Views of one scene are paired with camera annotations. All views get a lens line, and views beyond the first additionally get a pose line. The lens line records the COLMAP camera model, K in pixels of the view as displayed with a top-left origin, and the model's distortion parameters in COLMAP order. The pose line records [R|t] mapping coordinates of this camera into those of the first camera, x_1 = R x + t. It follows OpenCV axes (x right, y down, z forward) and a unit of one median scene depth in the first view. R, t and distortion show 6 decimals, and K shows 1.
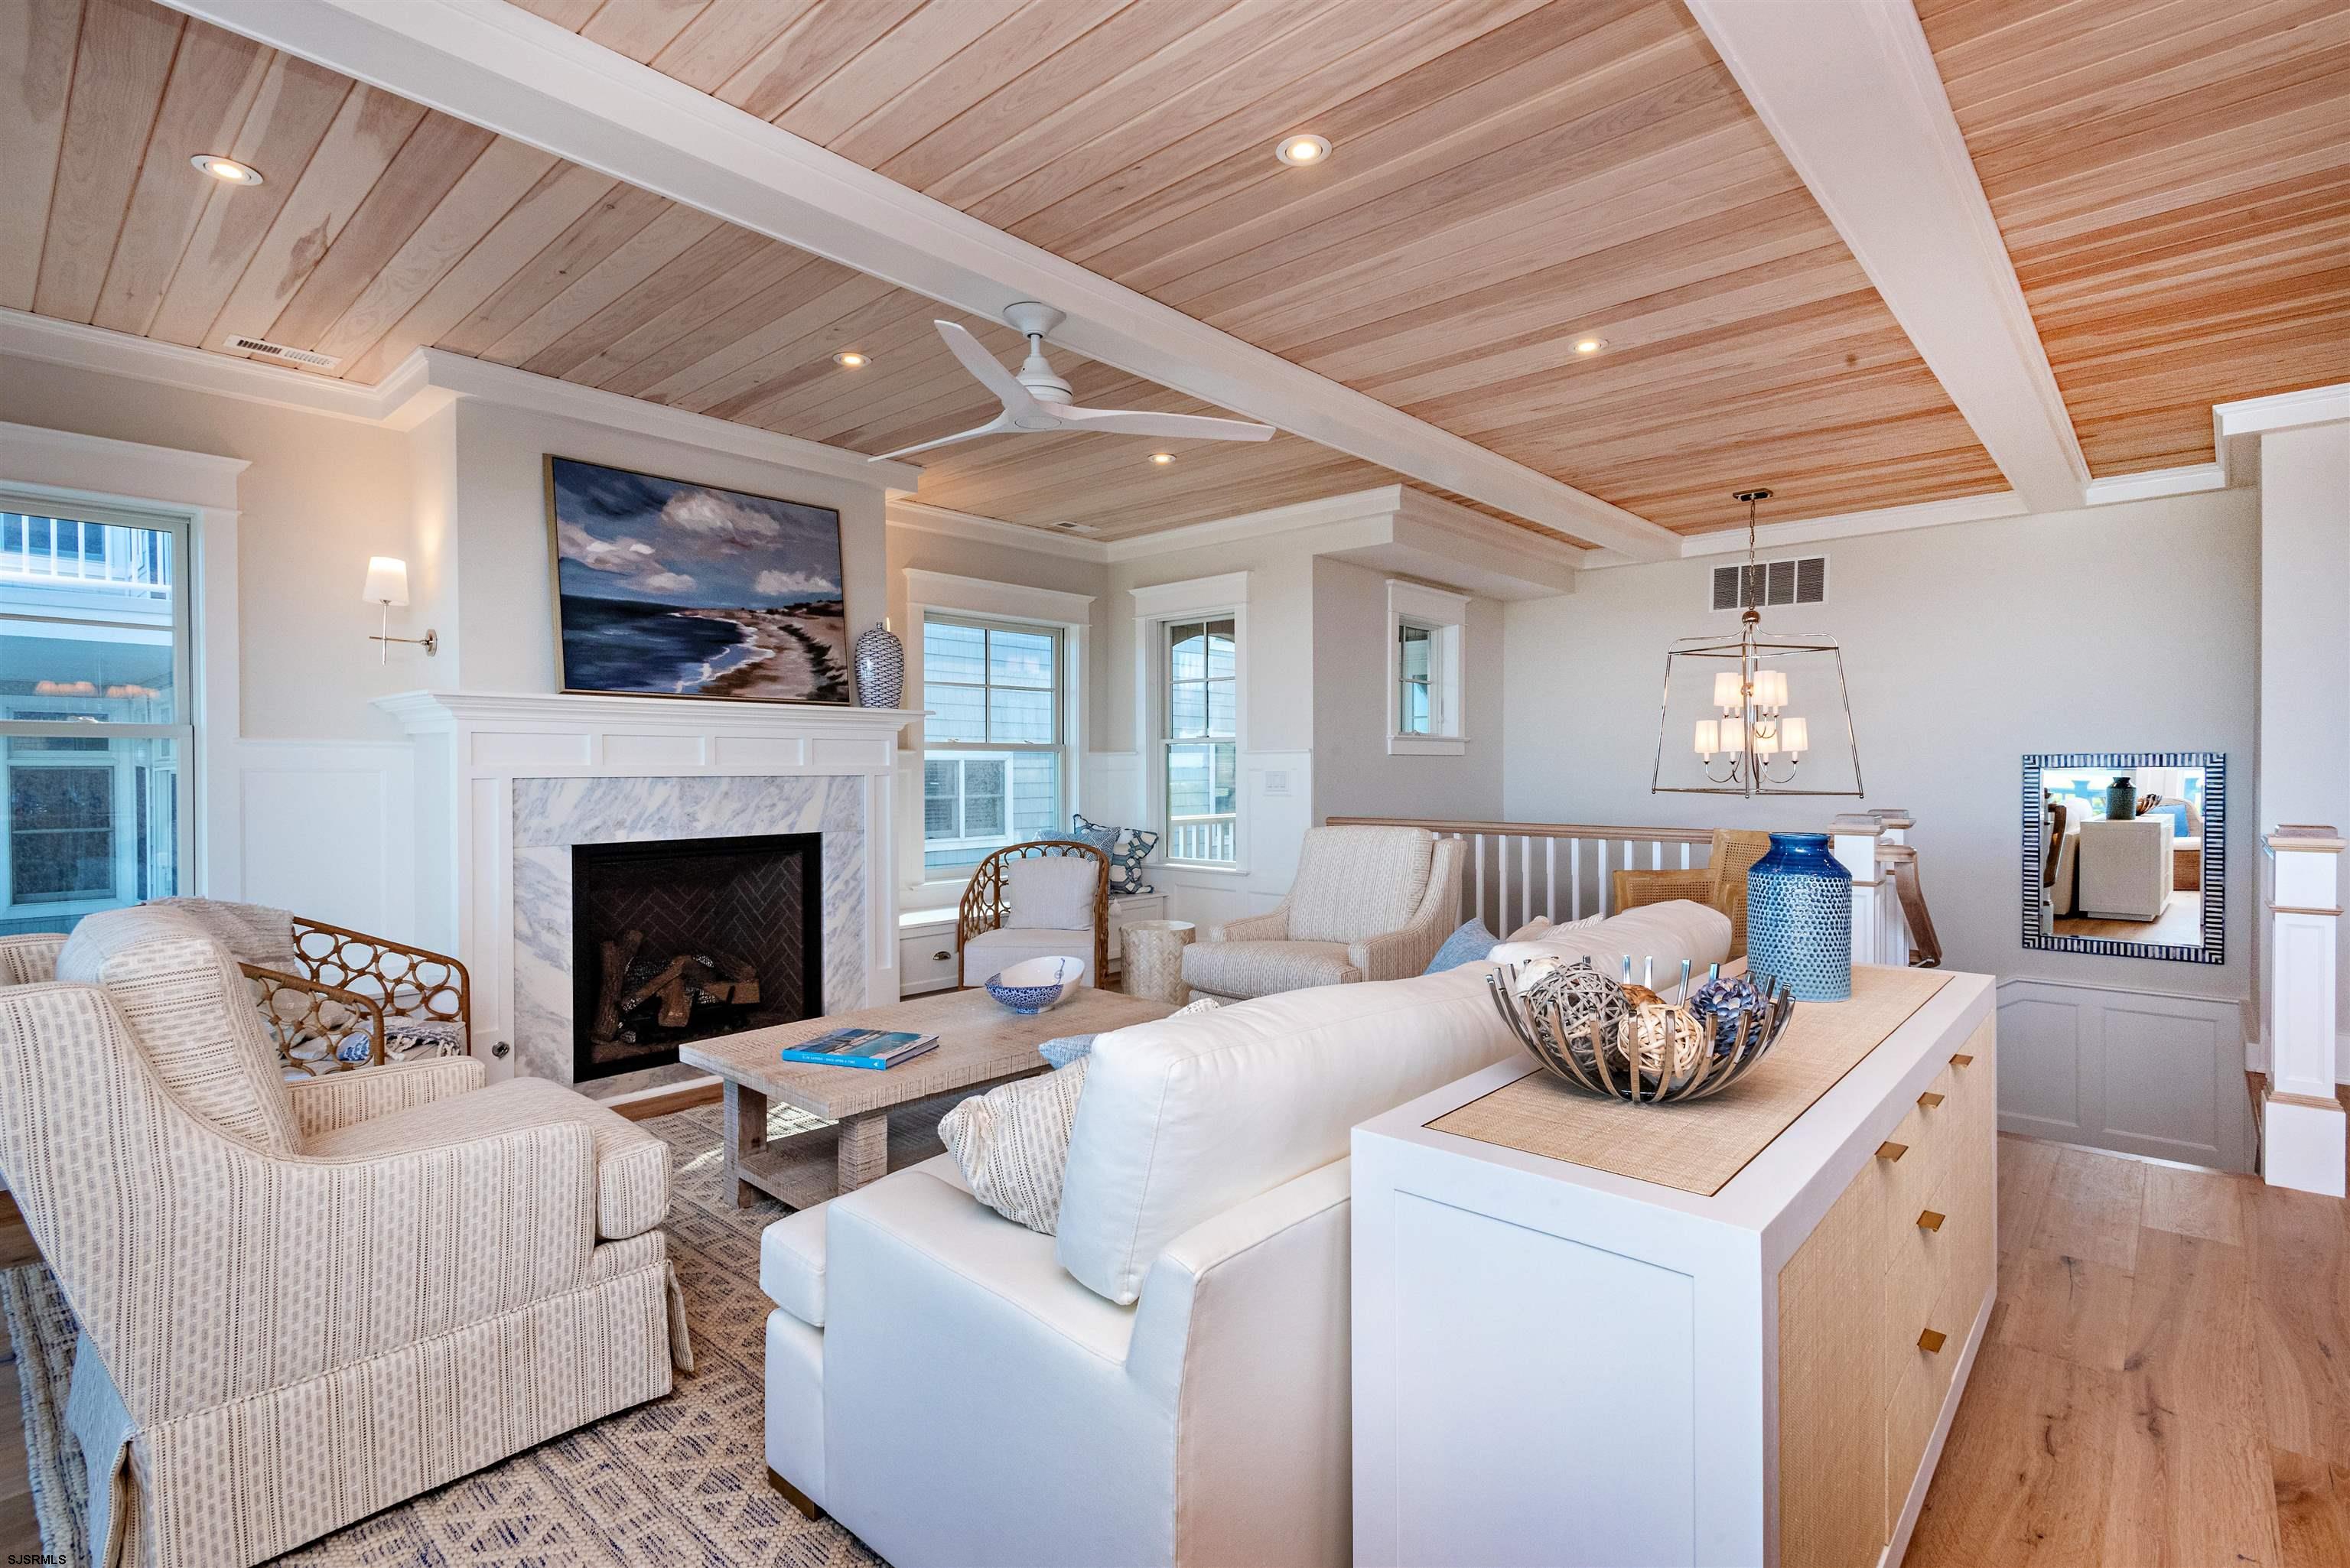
lens RADIAL K [[1114.4, 0, 1175.0], [0, 1114.4, 784.0], [0, 0, 1]] dist [0.015687, -0.001100]
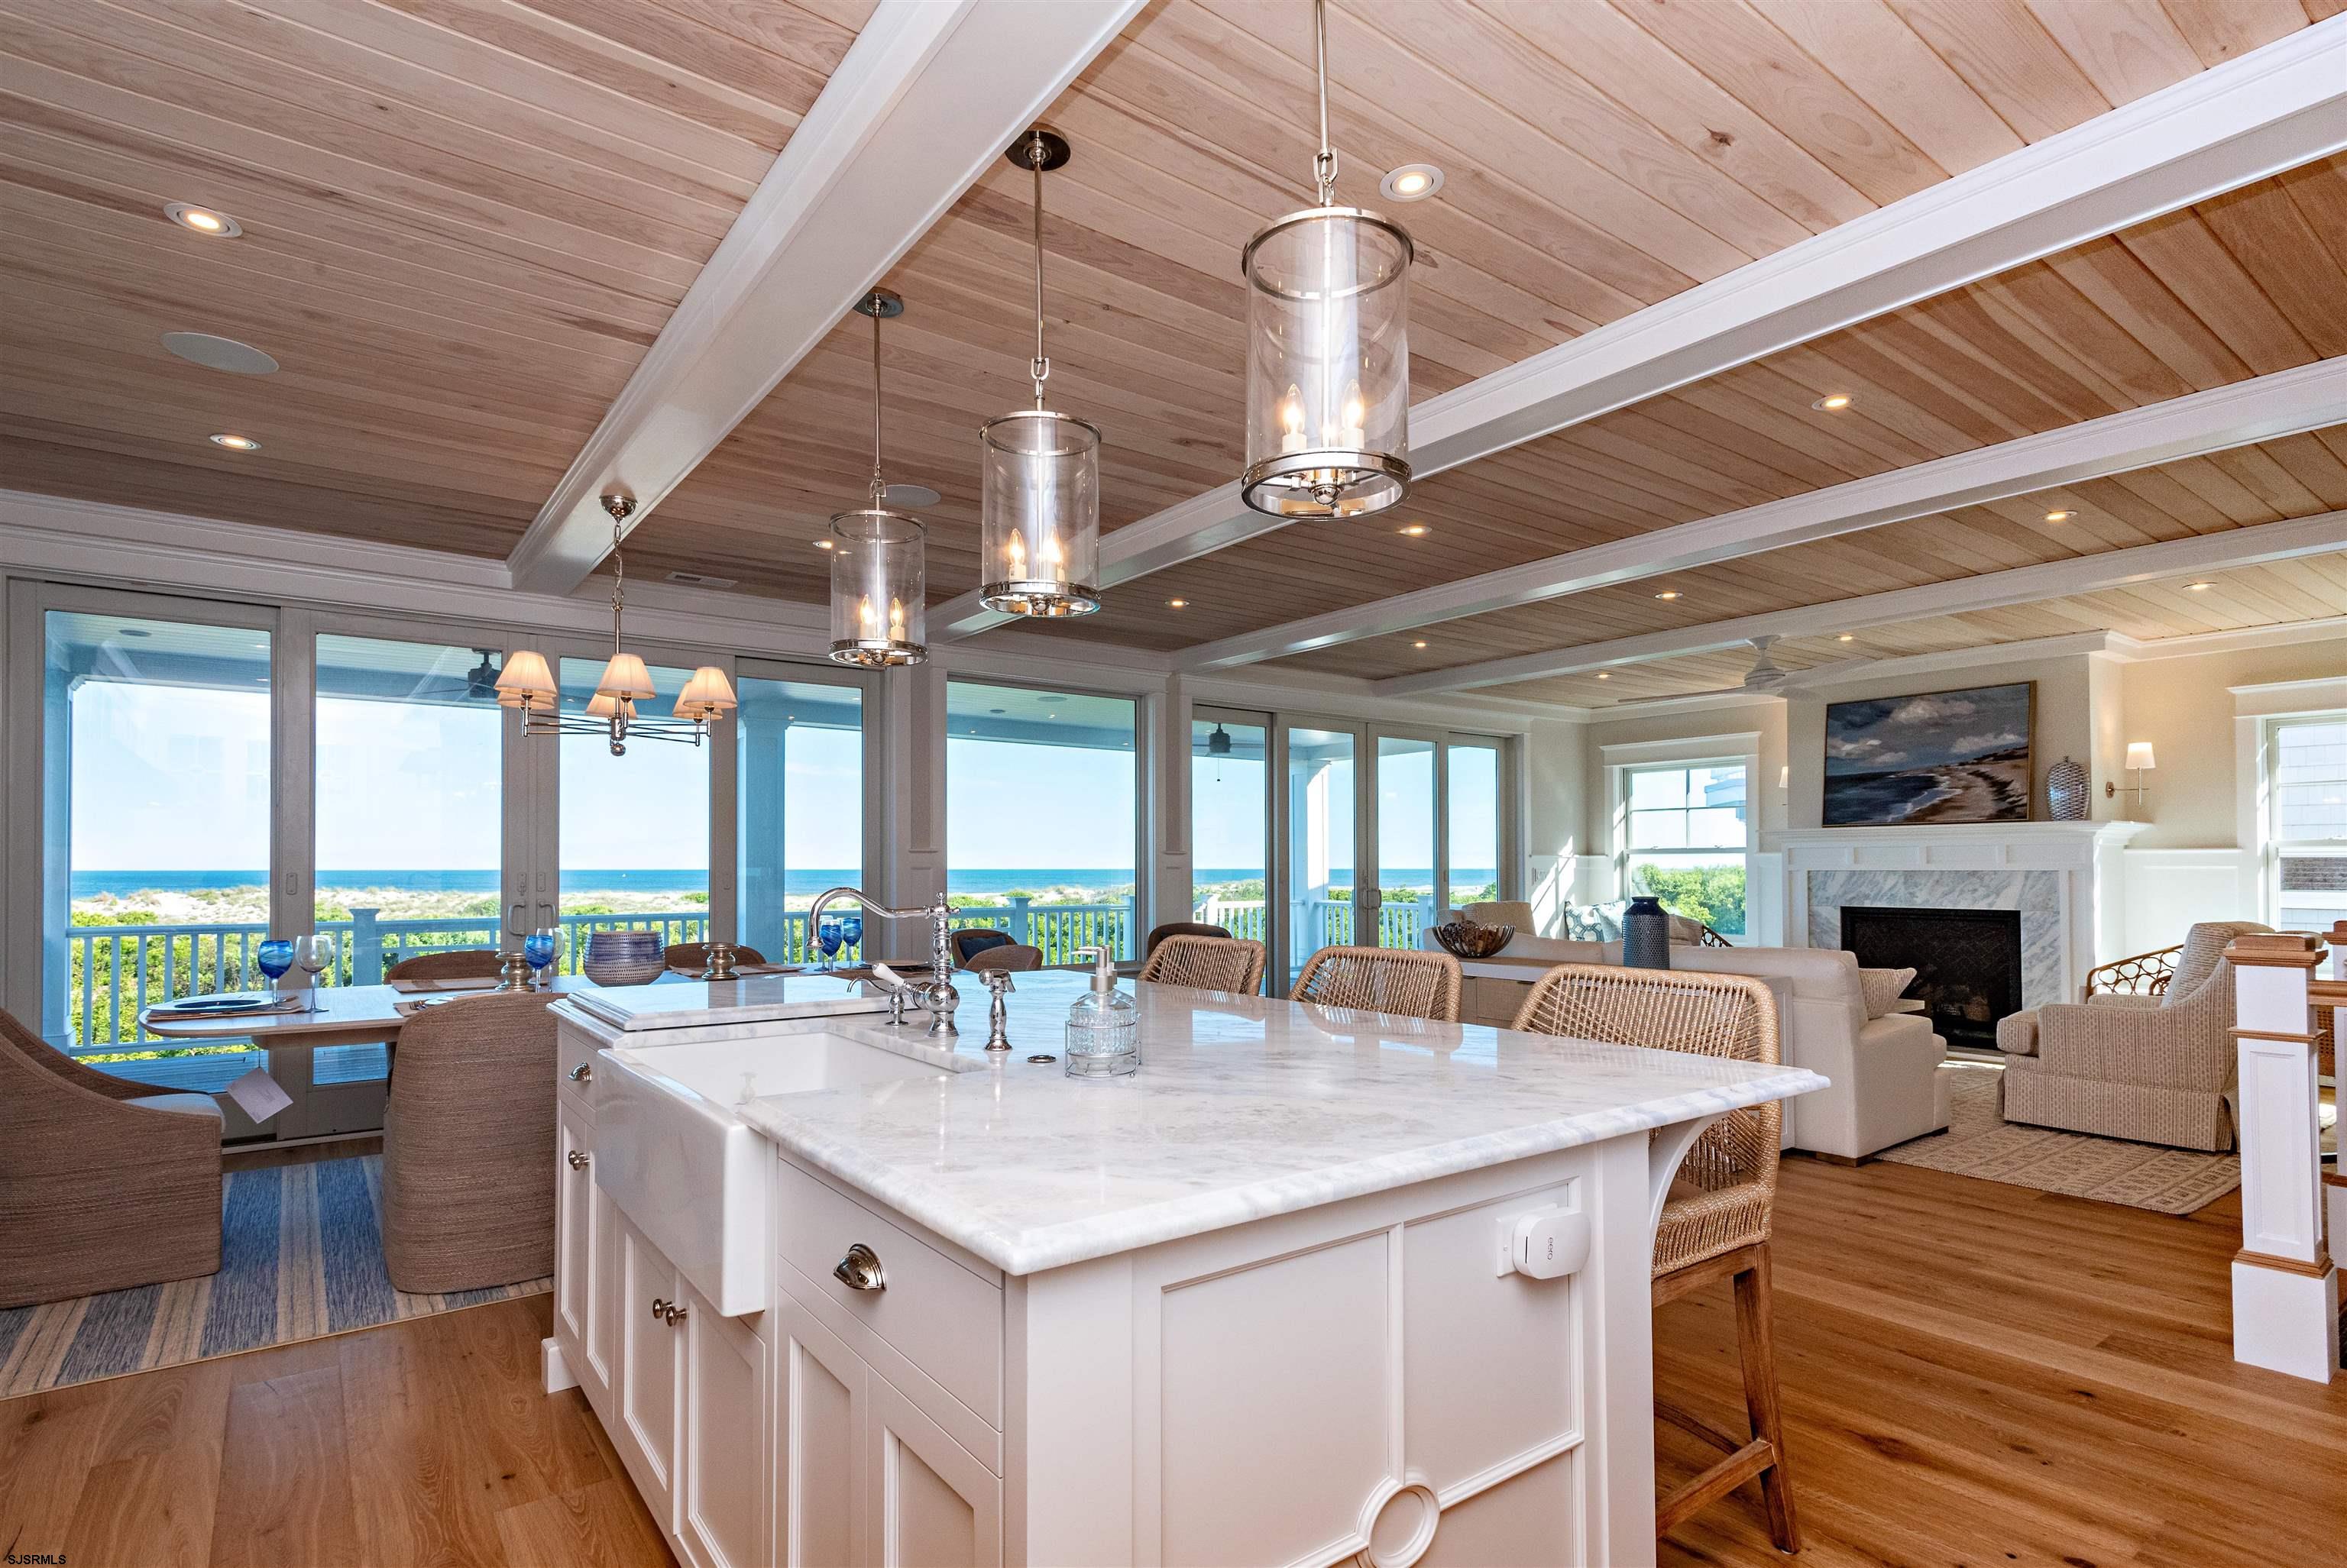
lens RADIAL K [[1175.9, 0, 1121.2], [0, 1175.9, 854.0], [0, 0, 1]] dist [0.029667, -0.000903]
pose [[-0.225403, -0.008252, -0.974231, 1.527813], [-0.010128, 0.999930, -0.006126, -0.008410], [0.974213, 0.008487, -0.225471, 0.245178]]
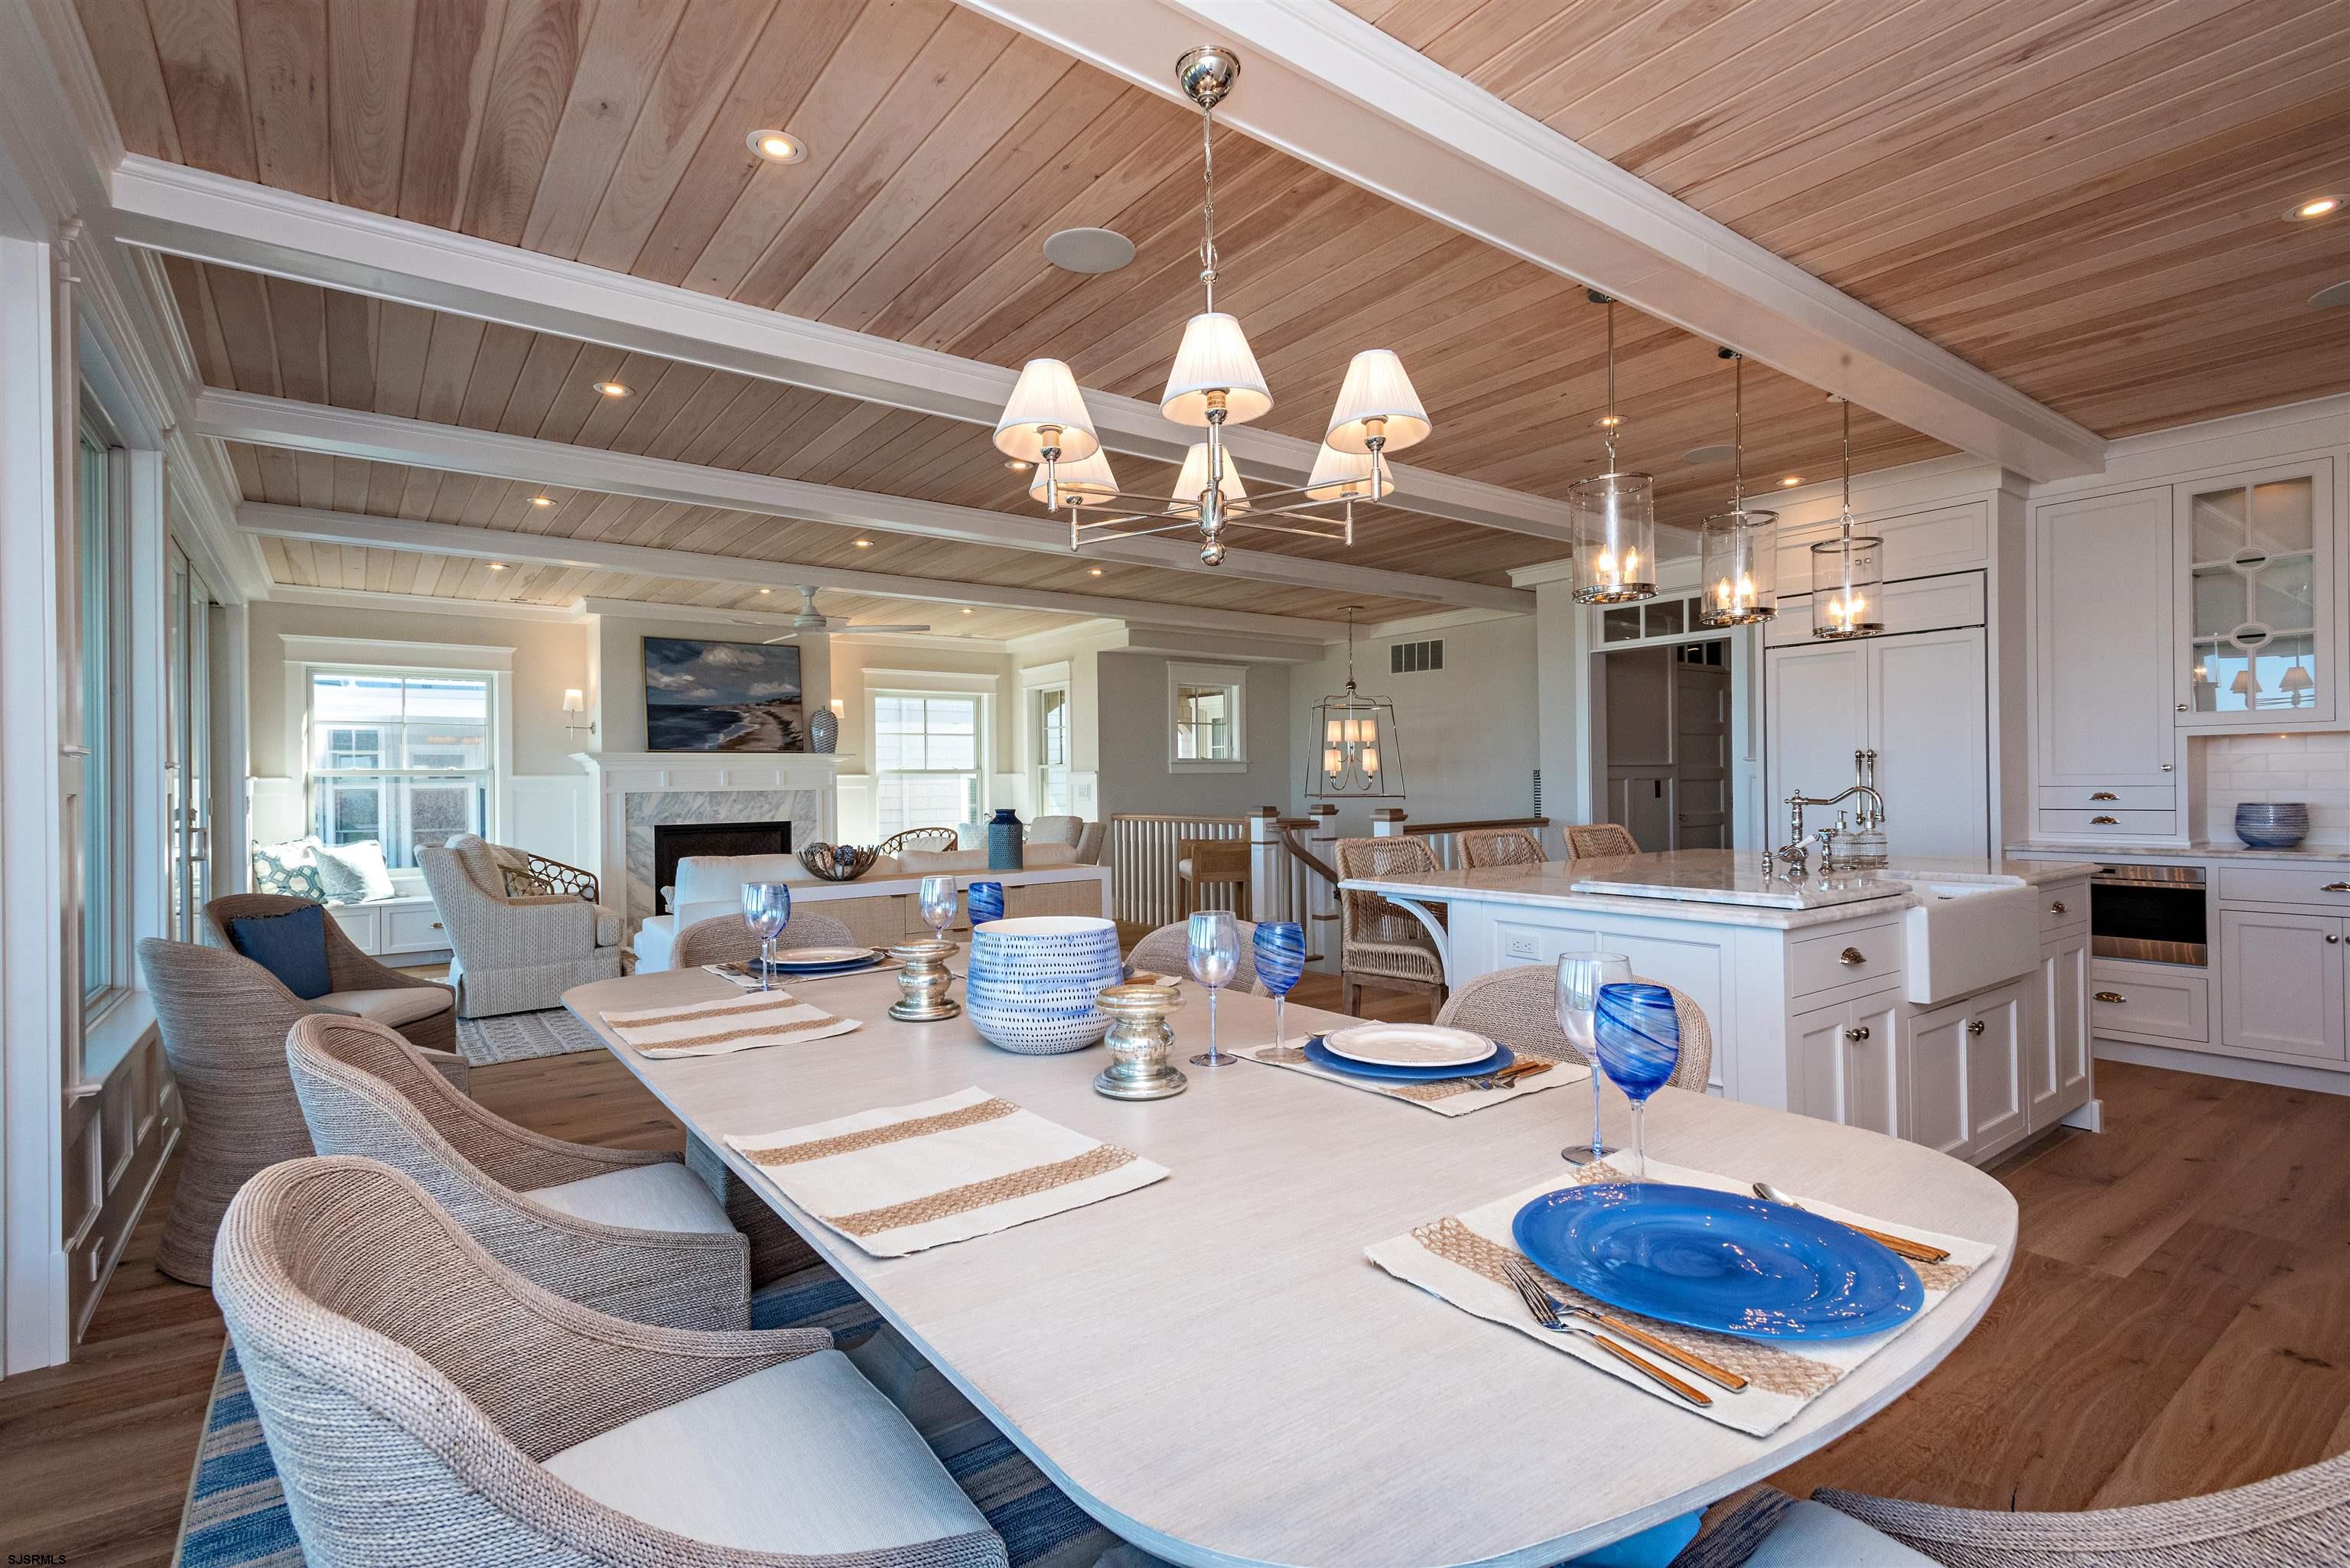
lens RADIAL K [[1114.4, 0, 1175.0], [0, 1114.4, 784.0], [0, 0, 1]] dist [0.015687, -0.001100]
pose [[0.980522, -0.009061, -0.196199, 0.718576], [0.006902, 0.999908, -0.011686, 0.008548], [0.196286, 0.010104, 0.980495, -0.737913]]
